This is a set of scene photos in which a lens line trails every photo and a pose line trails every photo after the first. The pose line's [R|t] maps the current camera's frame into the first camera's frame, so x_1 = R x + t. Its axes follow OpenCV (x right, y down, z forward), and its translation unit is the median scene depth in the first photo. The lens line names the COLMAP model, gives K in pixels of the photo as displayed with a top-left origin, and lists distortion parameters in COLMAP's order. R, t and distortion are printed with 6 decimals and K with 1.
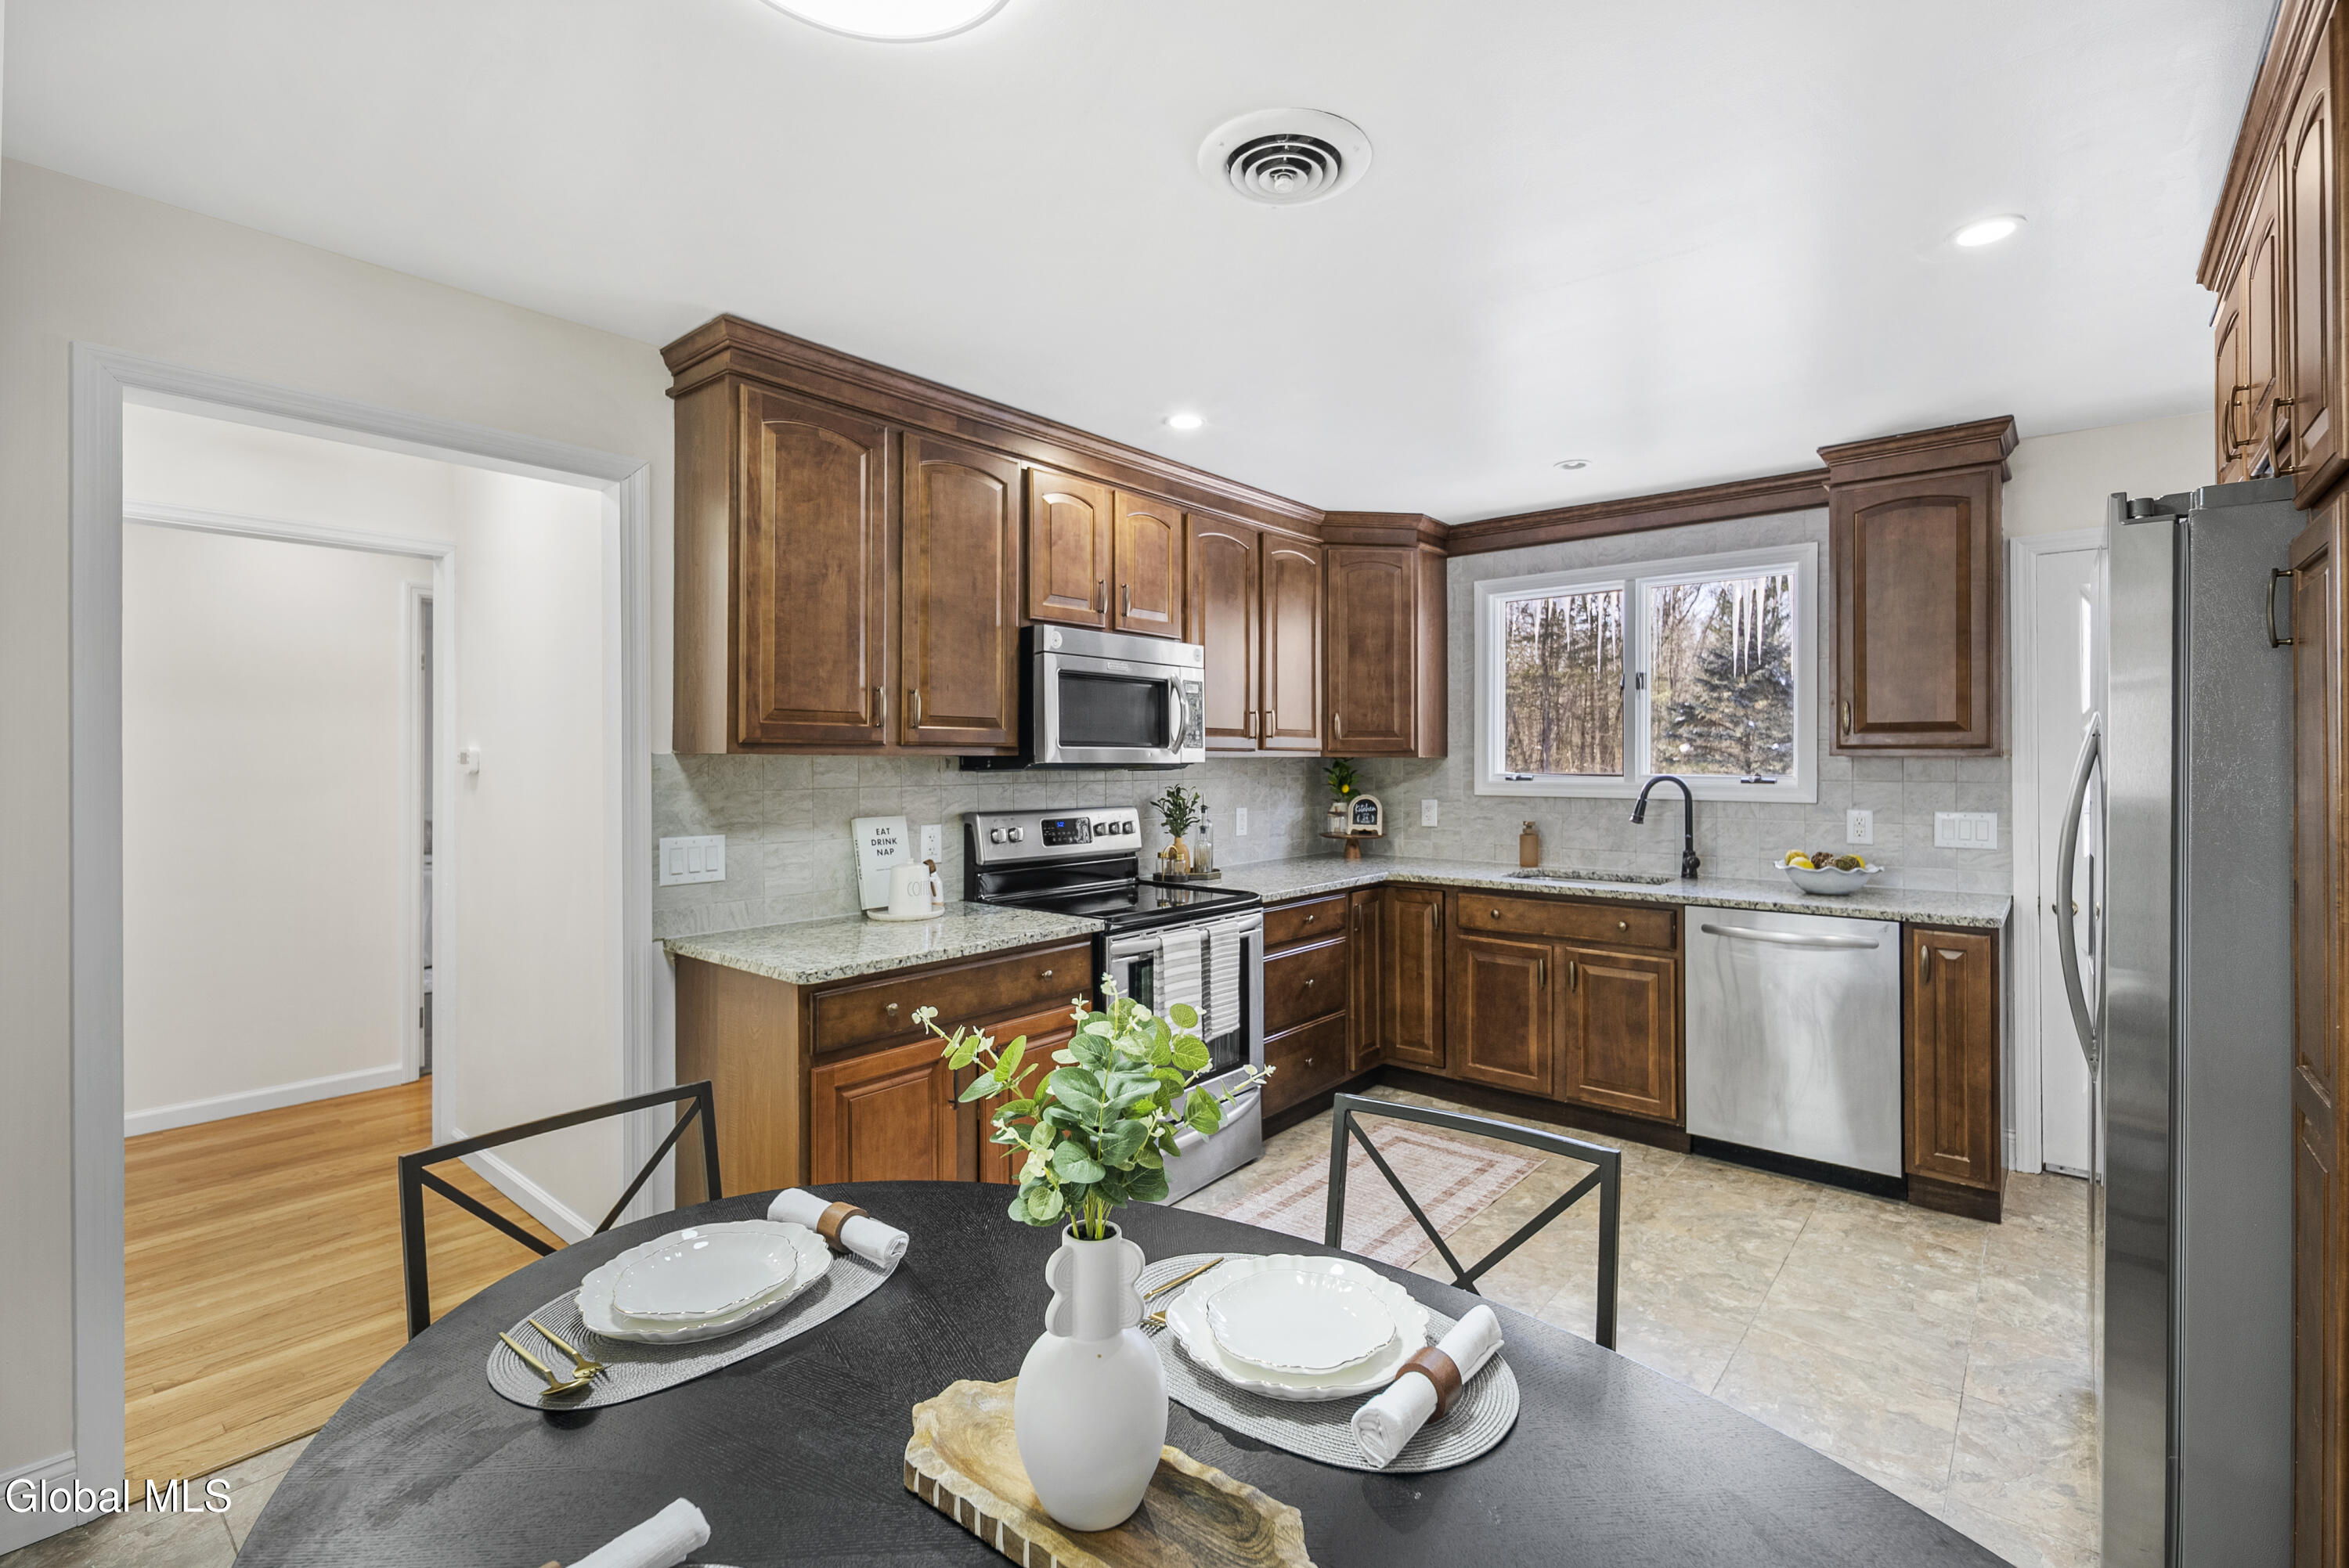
lens RADIAL K [[1048.6, 0, 1163.7], [0, 1048.6, 754.5], [0, 0, 1]] dist [-0.000585, -0.000323]
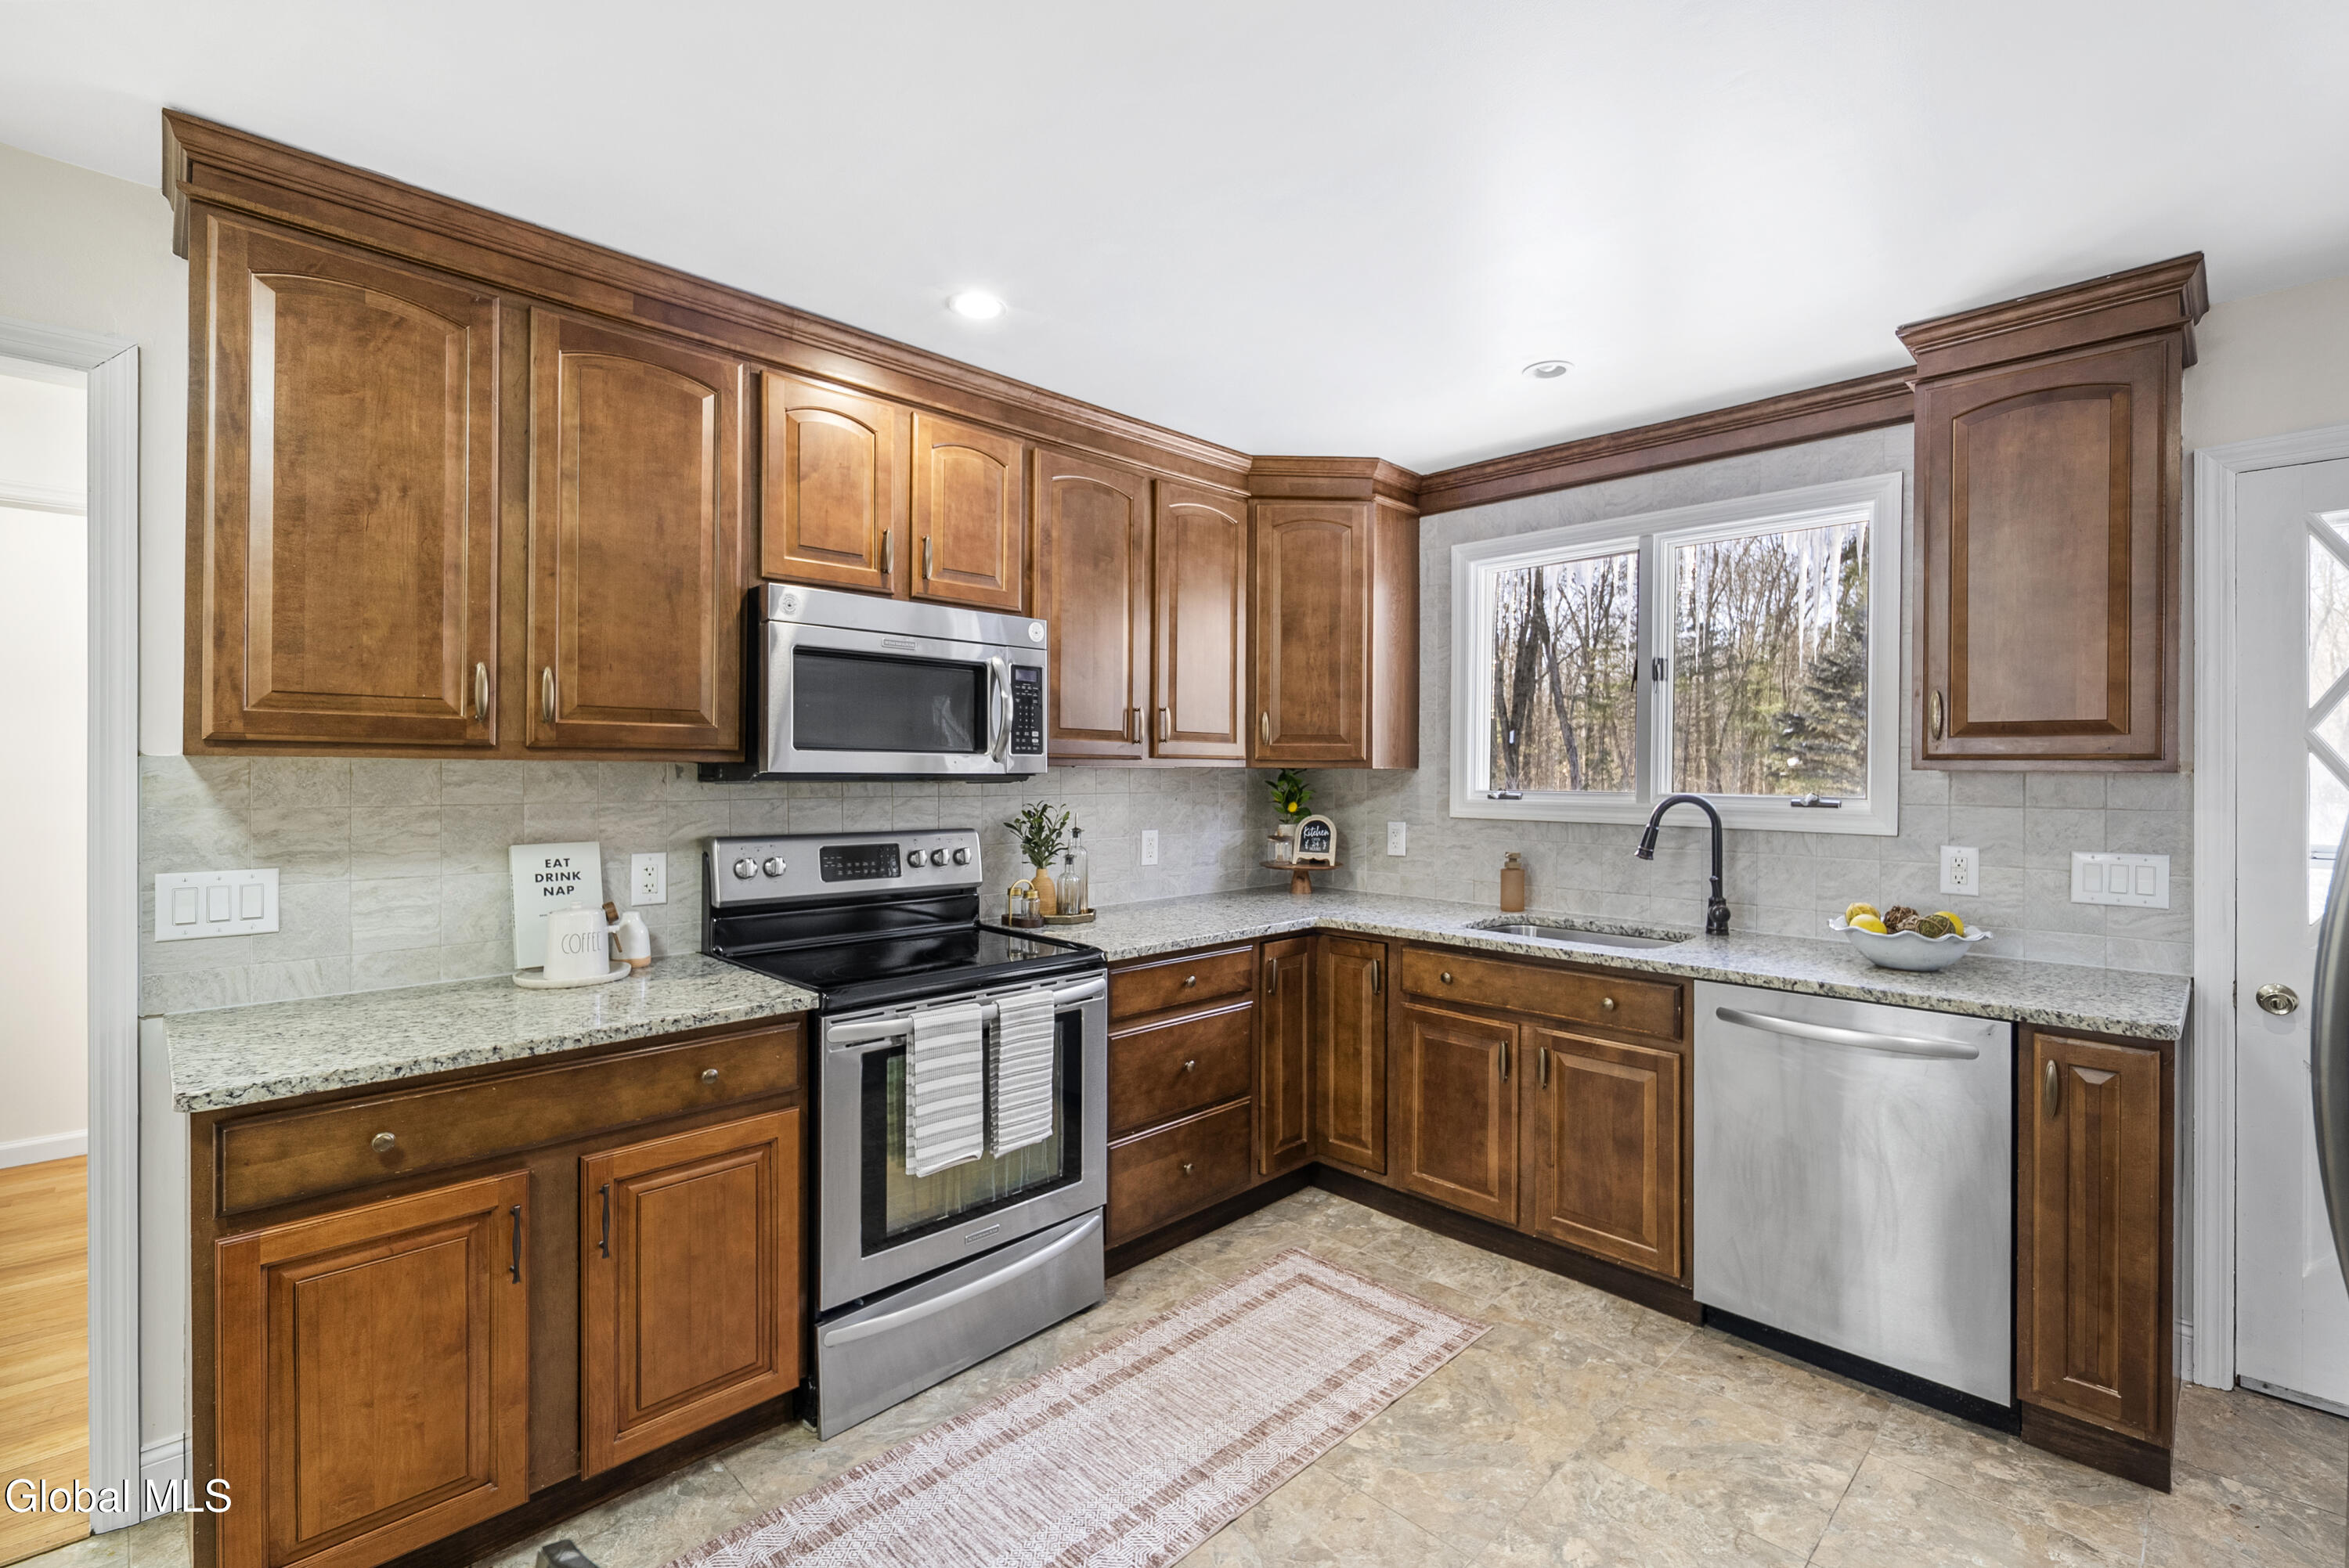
lens RADIAL K [[1038.3, 0, 1173.6], [0, 1038.3, 769.6], [0, 0, 1]] dist [0.002465, -0.002870]
pose [[0.996457, 0.006641, -0.083845, 0.209995], [-0.006299, 0.999971, 0.004350, 0.001186], [0.083871, -0.003806, 0.996469, 0.278161]]
